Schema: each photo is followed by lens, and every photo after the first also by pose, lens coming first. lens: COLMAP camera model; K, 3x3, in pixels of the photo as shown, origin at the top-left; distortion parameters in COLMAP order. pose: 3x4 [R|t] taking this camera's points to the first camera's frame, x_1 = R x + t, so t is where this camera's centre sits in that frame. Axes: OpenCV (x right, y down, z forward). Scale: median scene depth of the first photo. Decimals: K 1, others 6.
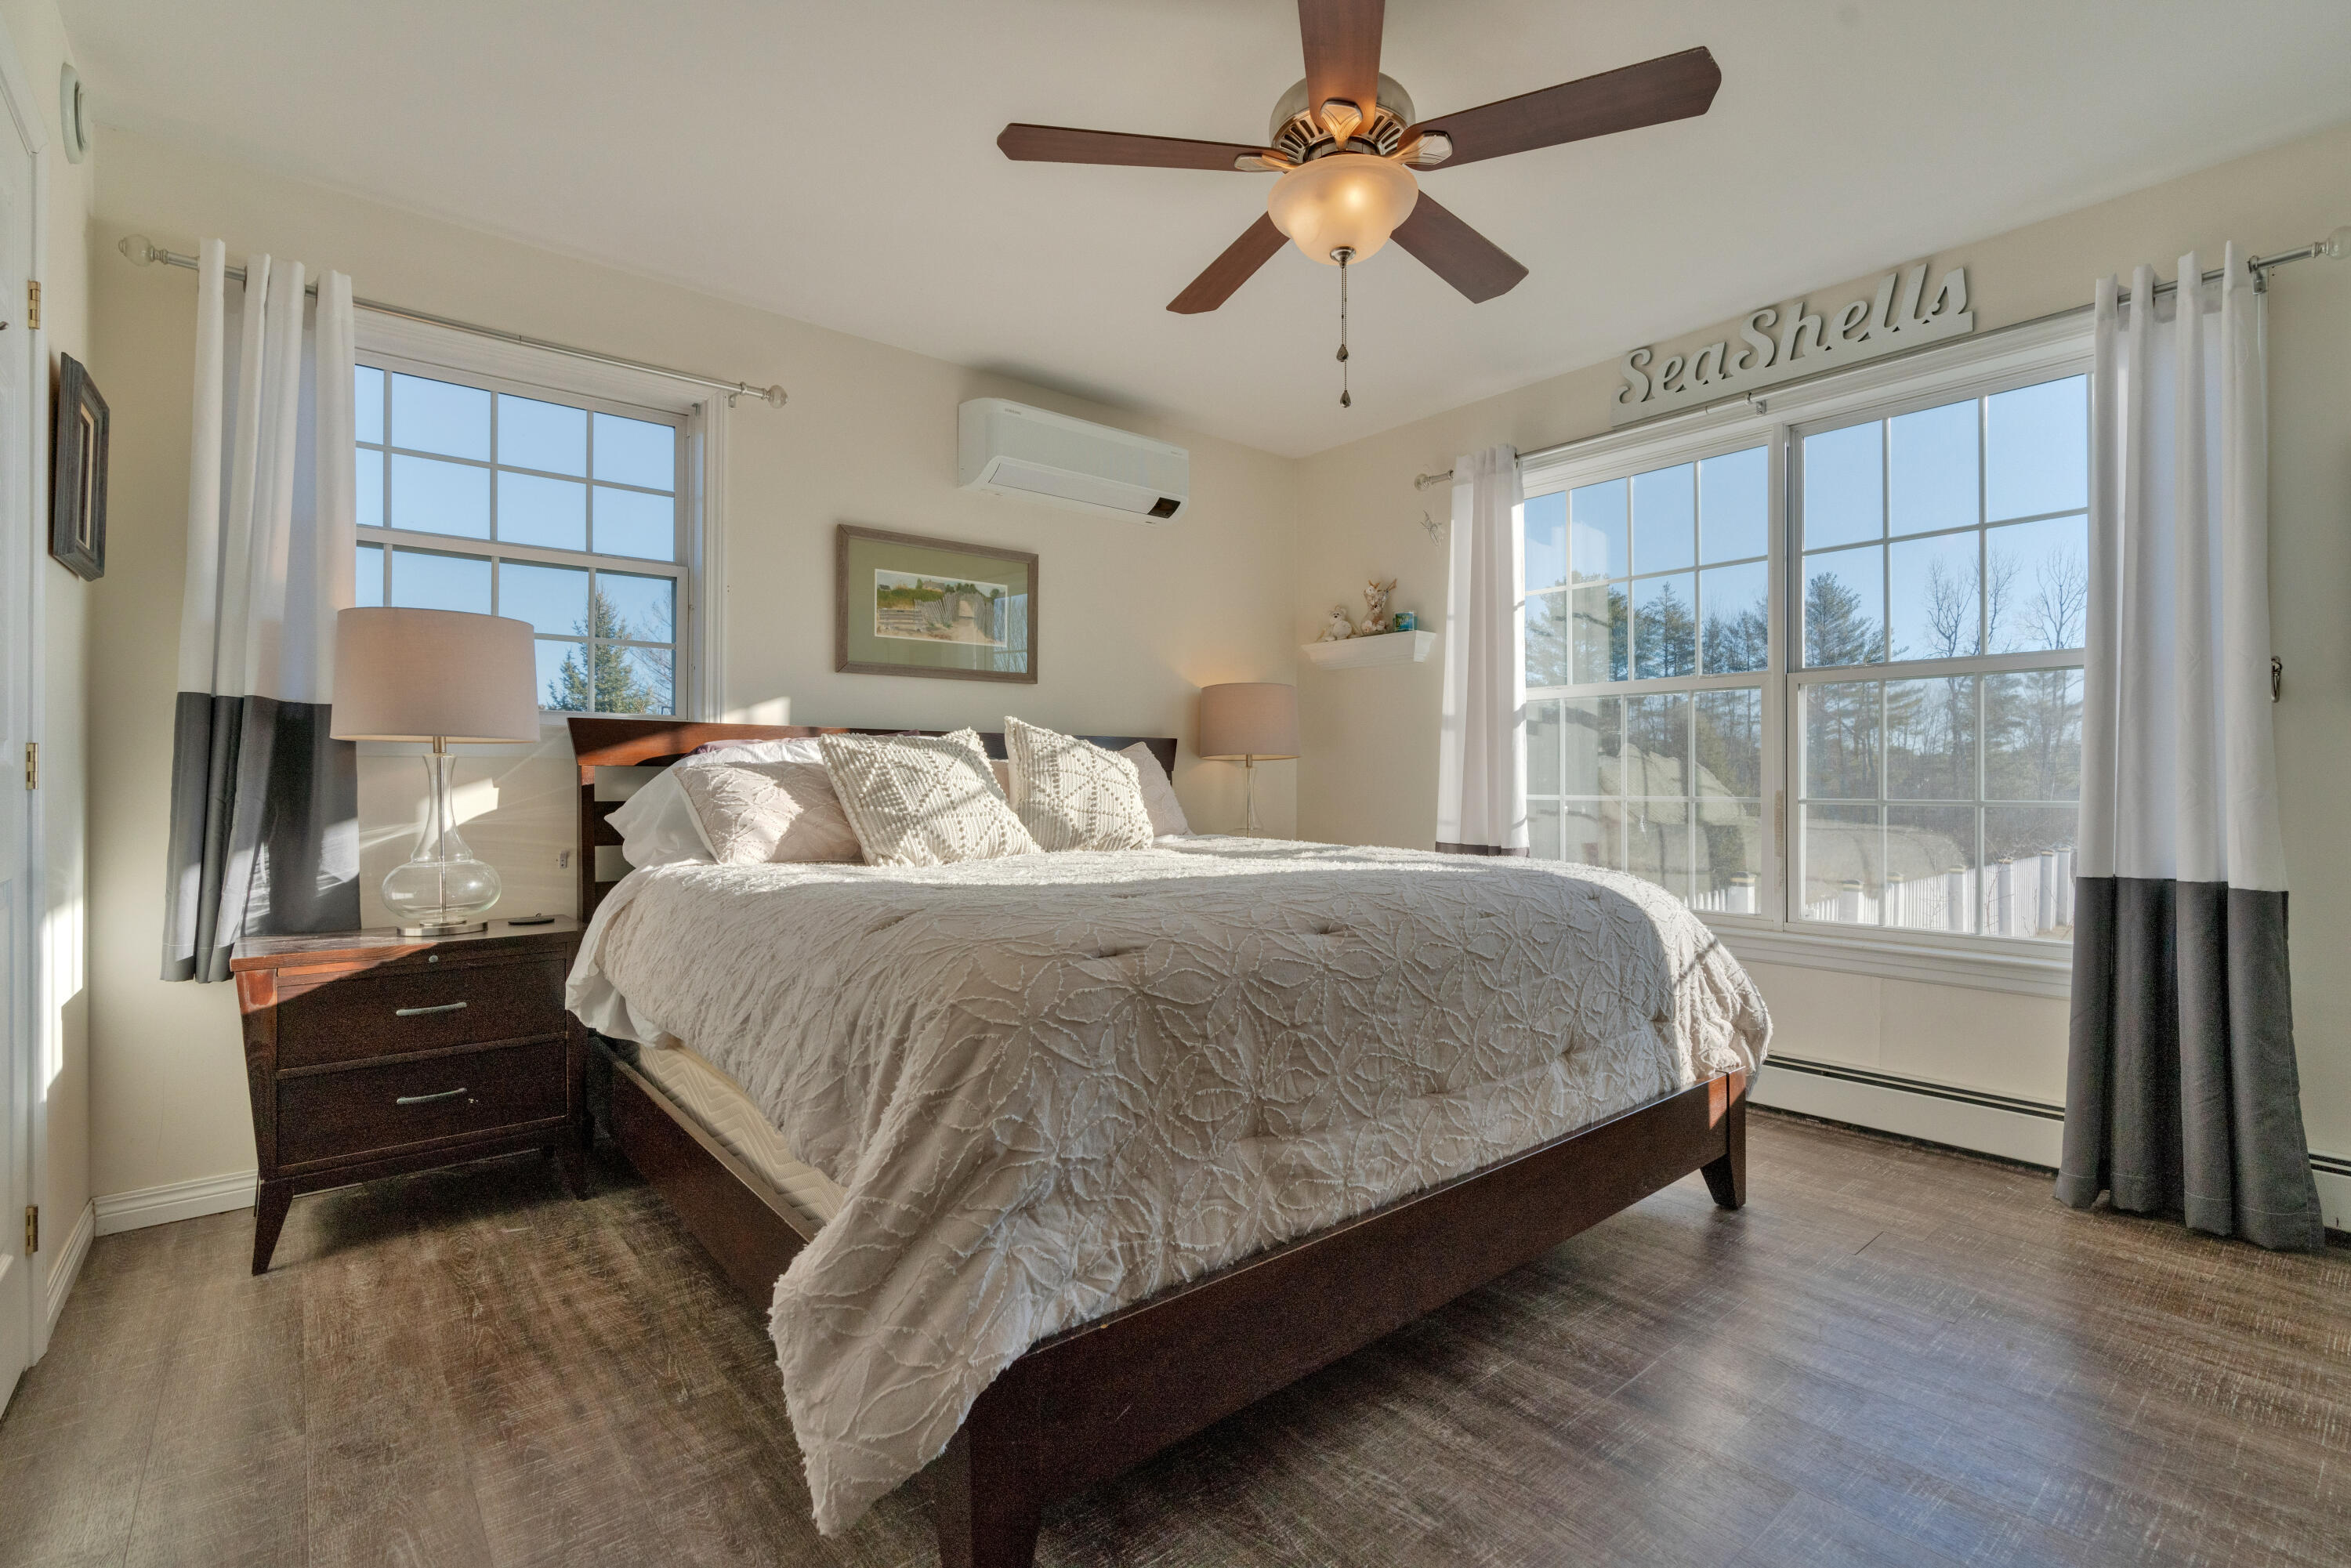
lens RADIAL K [[1073.6, 0, 1187.8], [0, 1073.6, 781.6], [0, 0, 1]] dist [-0.002549, 0.000612]
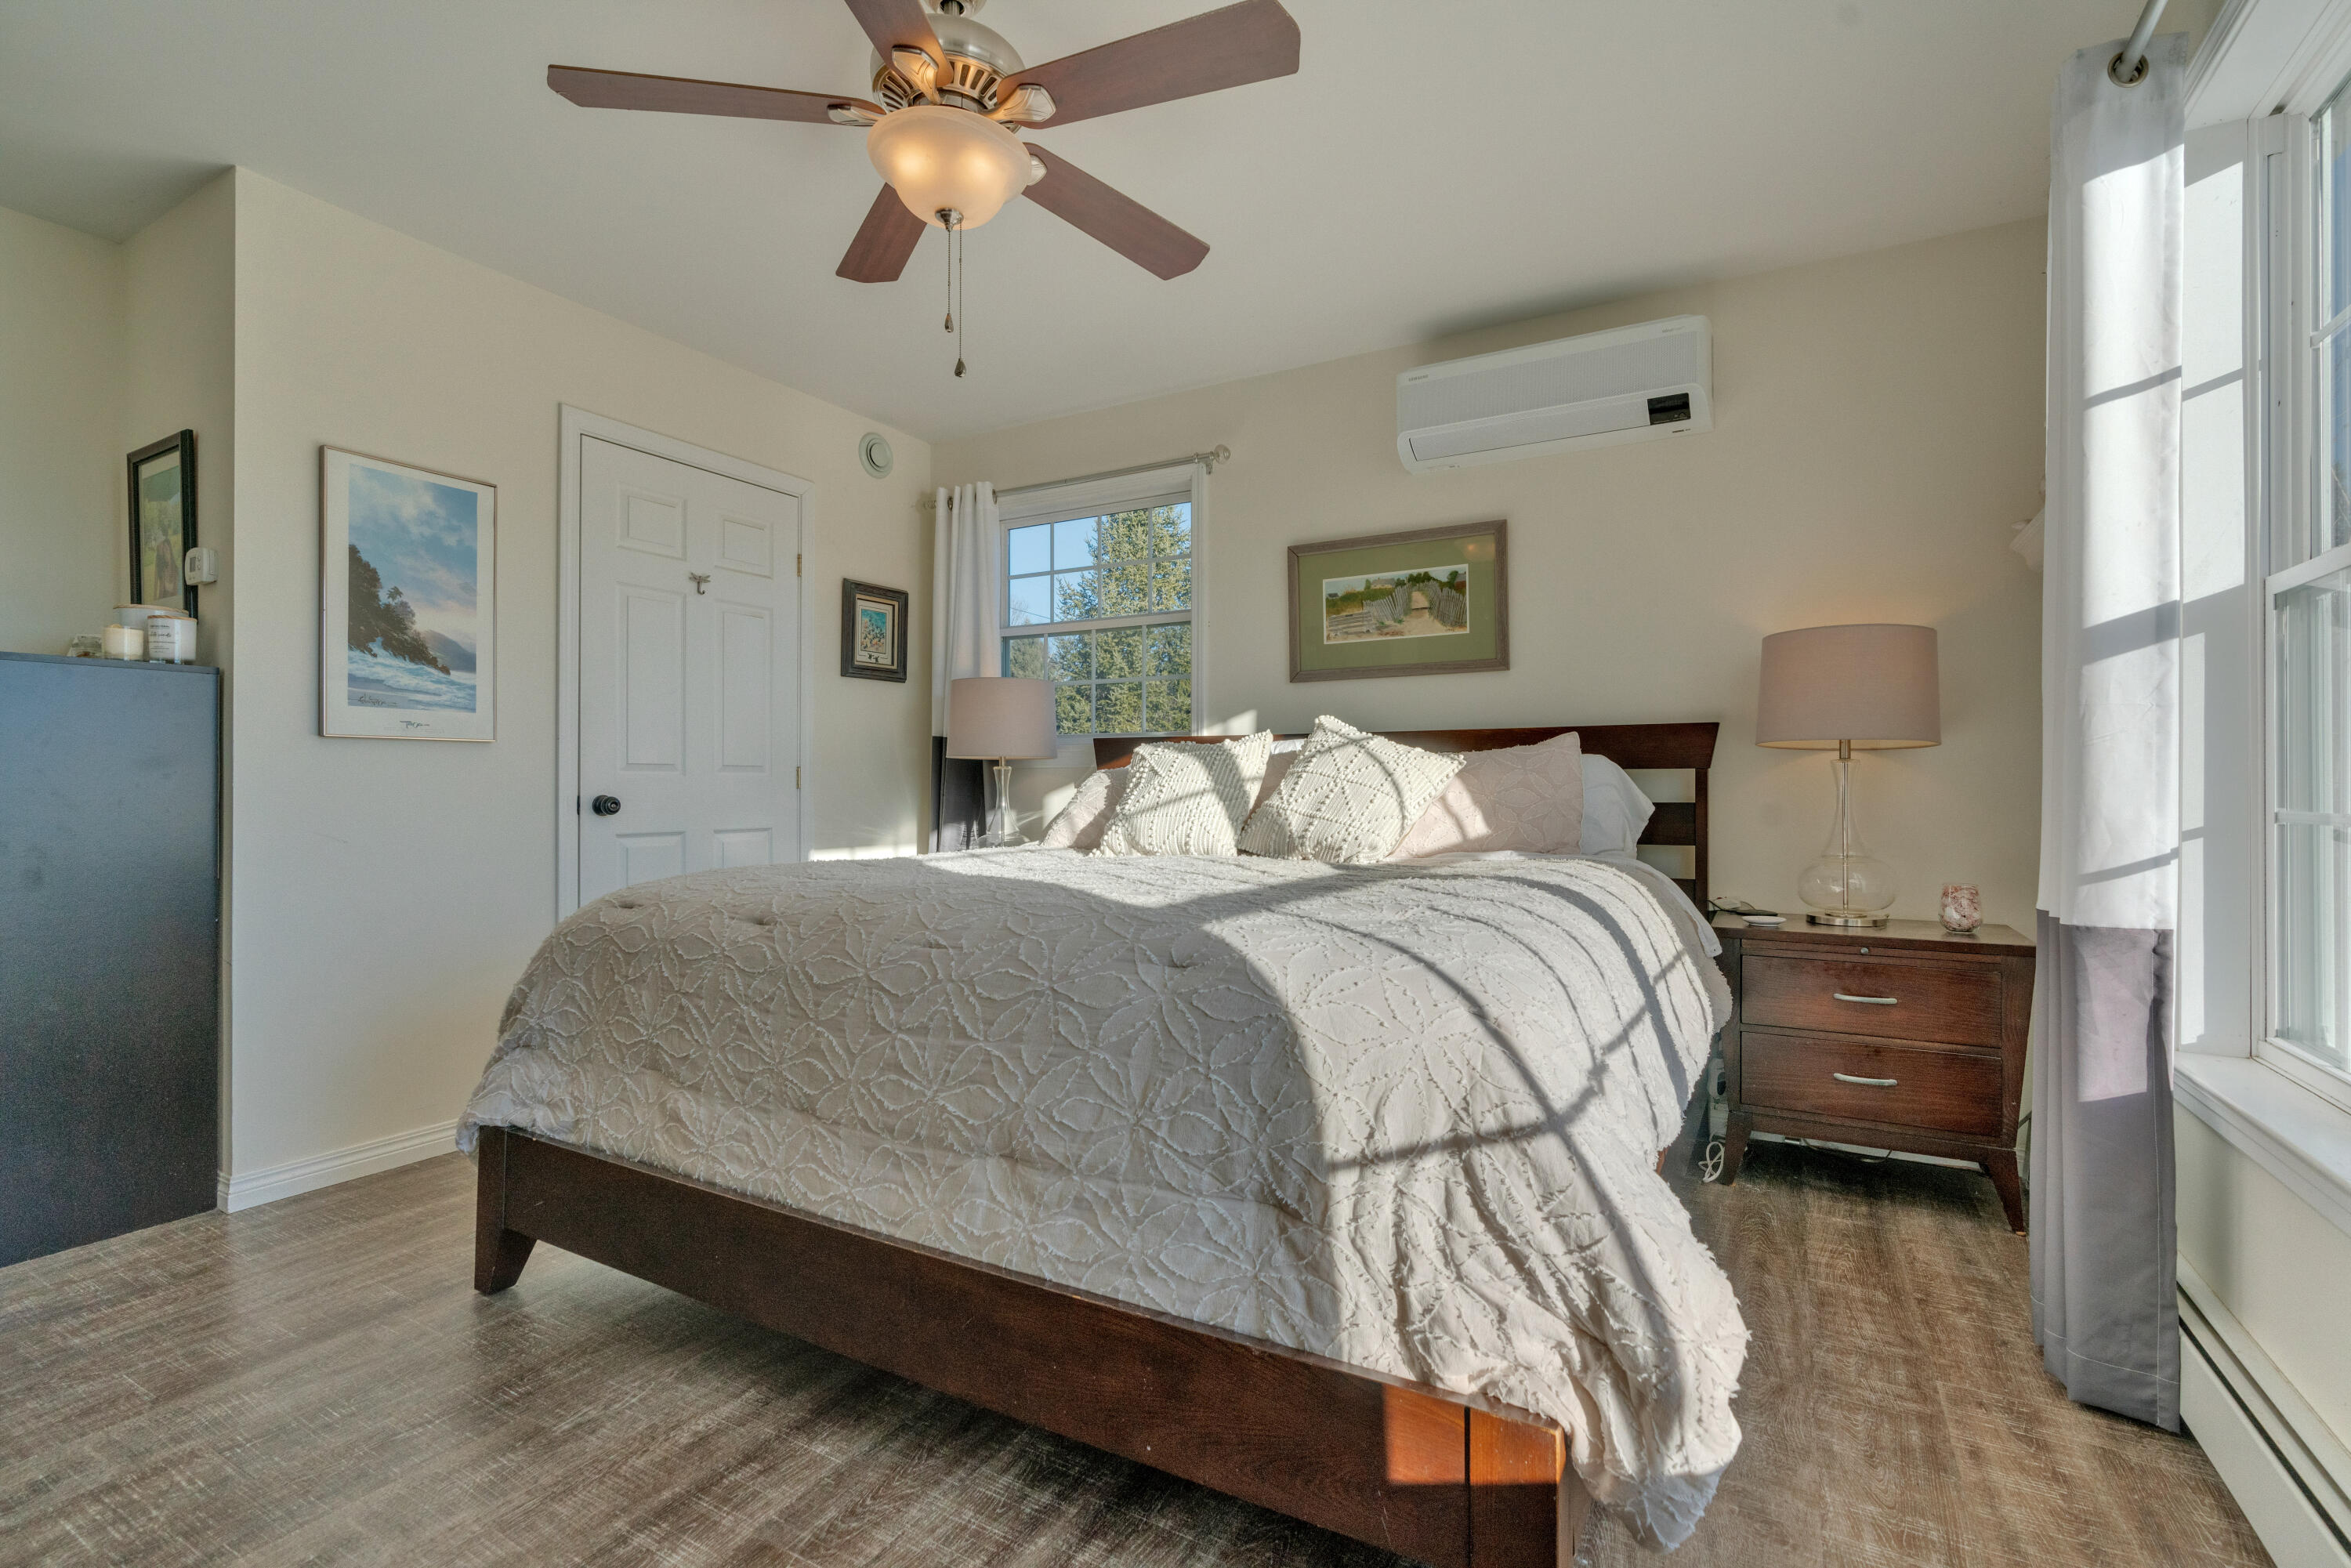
lens RADIAL K [[1073.6, 0, 1182.7], [0, 1073.6, 781.0], [0, 0, 1]] dist [-0.002549, 0.000612]
pose [[0.349063, -0.004103, -0.937090, 0.624496], [0.003574, 0.999989, -0.003047, 0.000648], [0.937092, -0.002285, 0.349074, 0.492348]]
